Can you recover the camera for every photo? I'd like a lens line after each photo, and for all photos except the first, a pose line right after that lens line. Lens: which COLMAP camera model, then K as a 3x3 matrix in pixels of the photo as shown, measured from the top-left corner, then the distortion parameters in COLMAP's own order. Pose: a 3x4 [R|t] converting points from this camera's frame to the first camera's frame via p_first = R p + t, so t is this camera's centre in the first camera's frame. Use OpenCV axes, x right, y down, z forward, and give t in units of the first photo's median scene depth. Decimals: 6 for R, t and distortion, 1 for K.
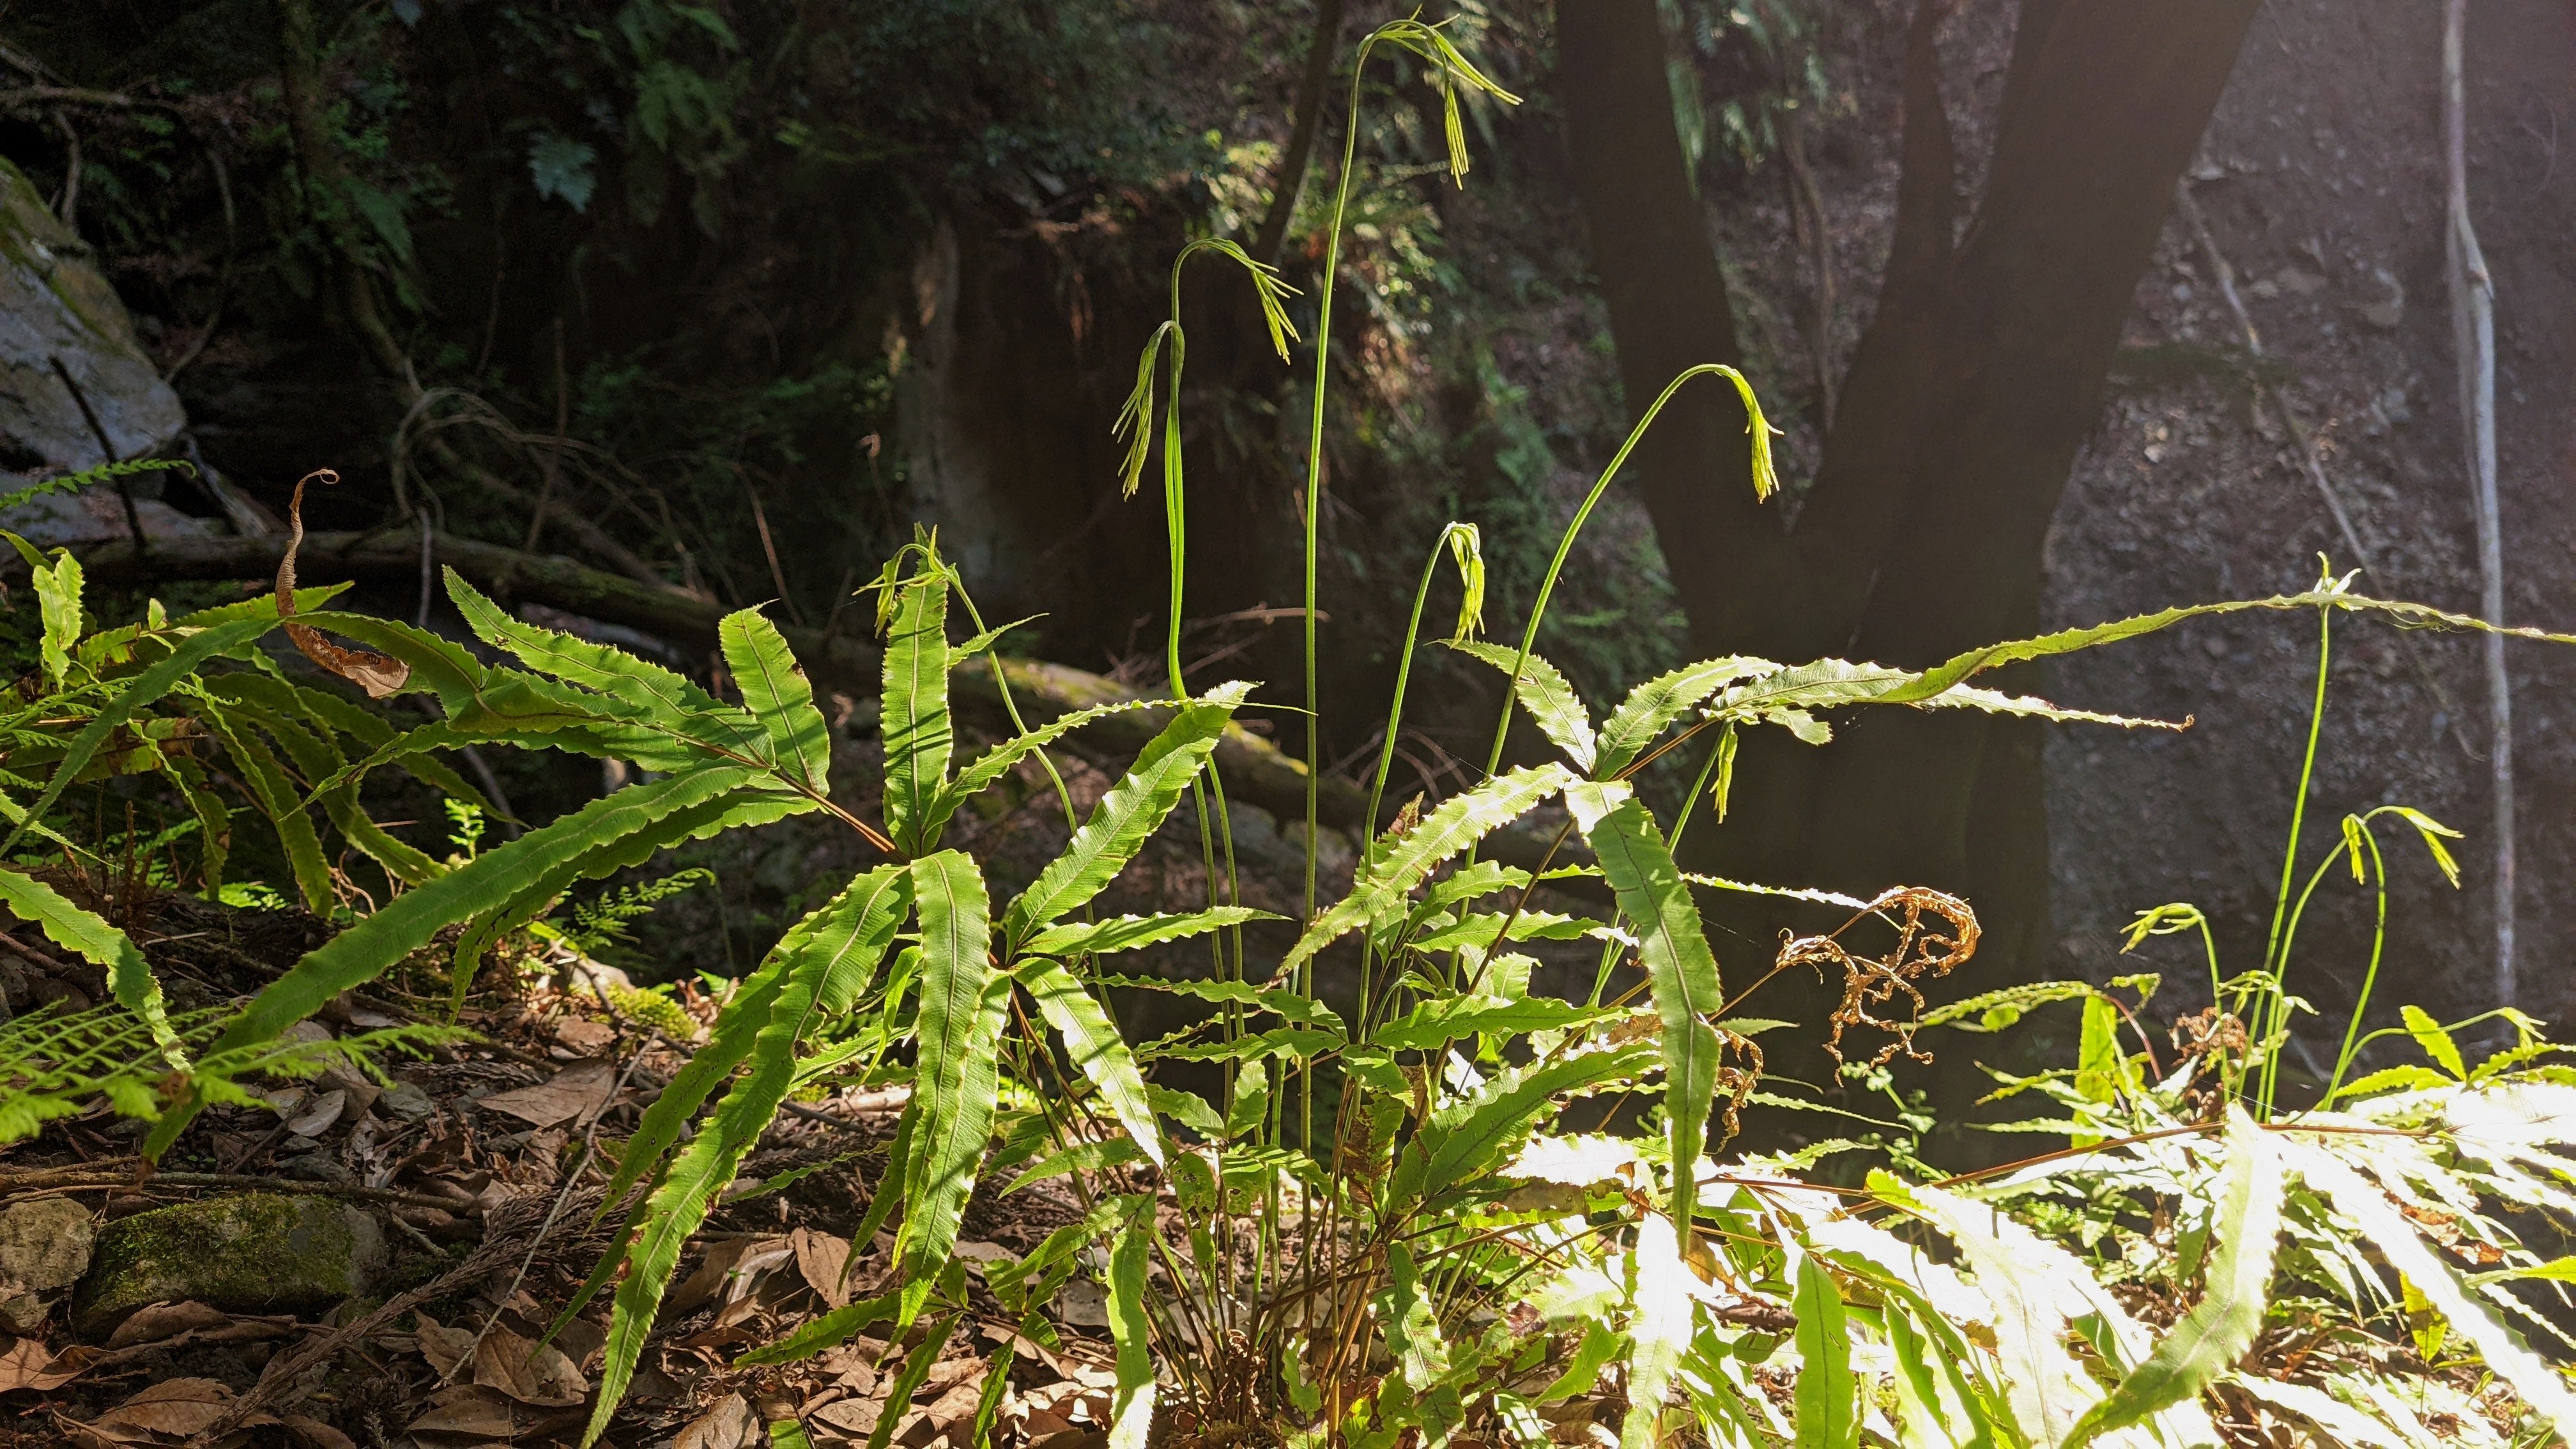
lens RADIAL K [[1947.5, 0, 1288.1], [0, 1947.5, 723.4], [0, 0, 1]] dist [0.001103, -0.000043]
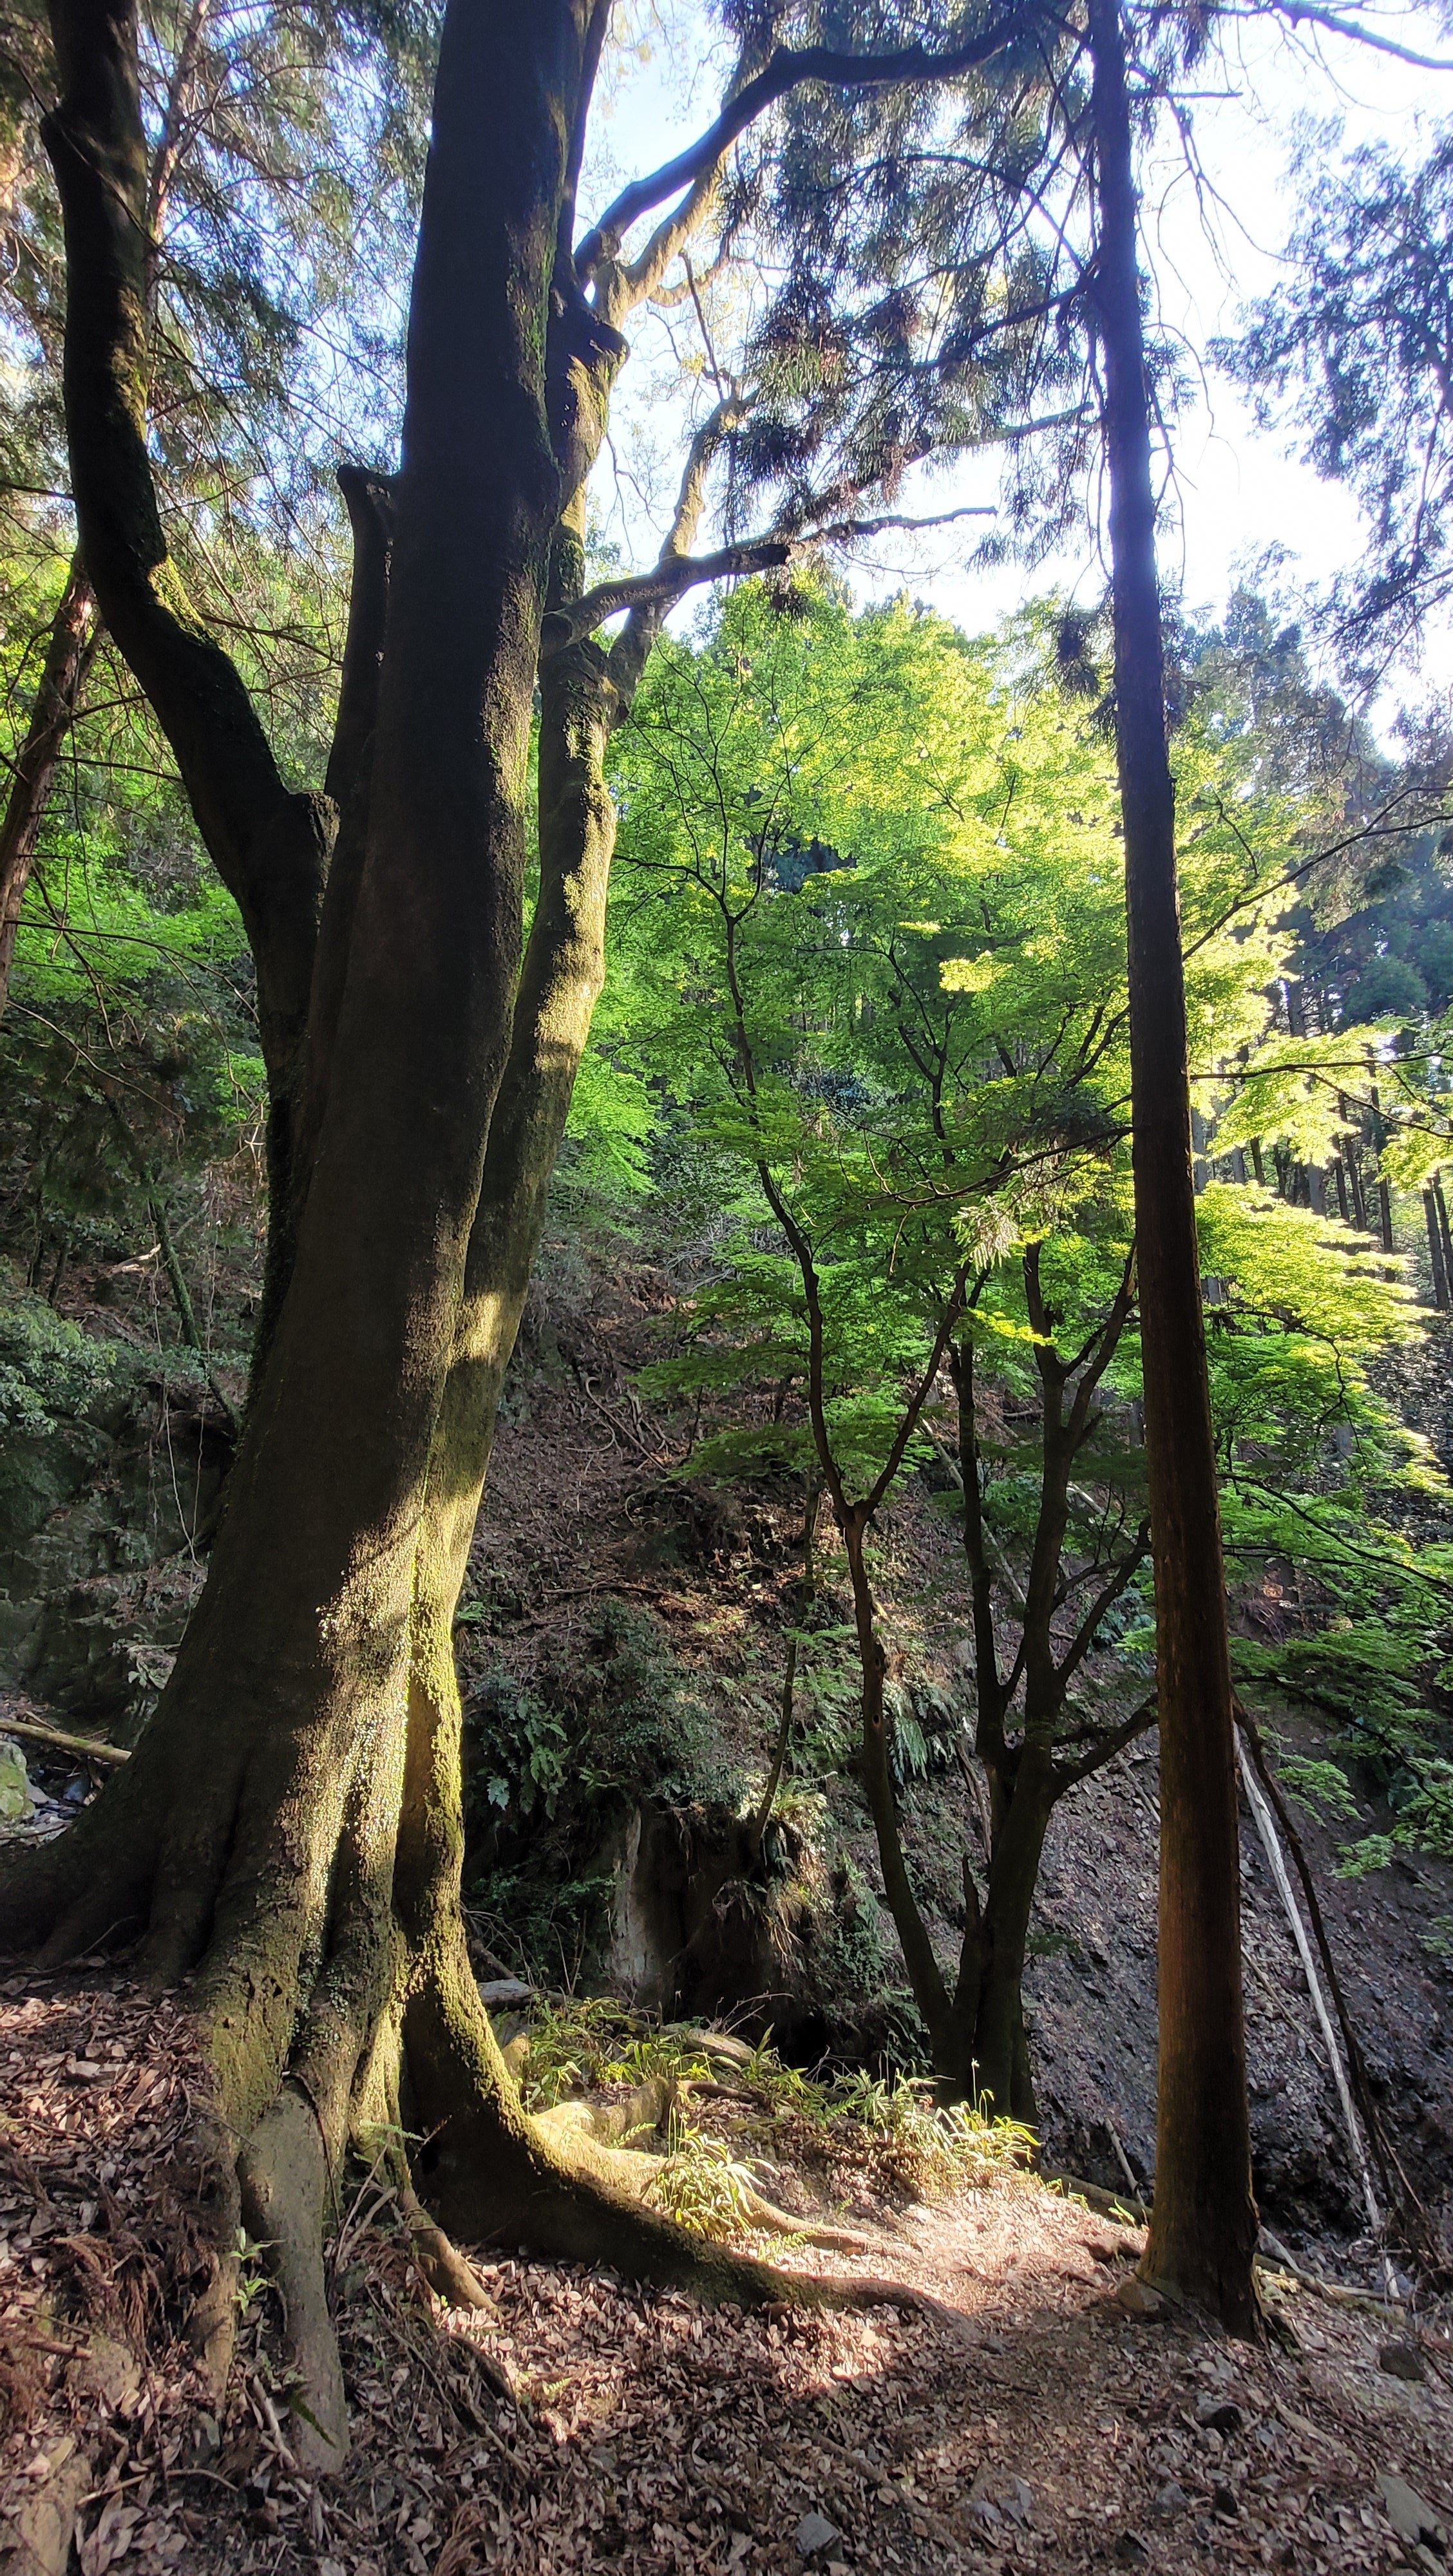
lens RADIAL K [[984.9, 0, 734.7], [0, 984.9, 1286.0], [0, 0, 1]] dist [-0.000699, -0.000070]
pose [[0.999829, 0.002908, 0.018247, -0.071478], [0.008820, 0.792651, -0.609612, -0.009325], [-0.016236, 0.609669, 0.792490, -0.450616]]
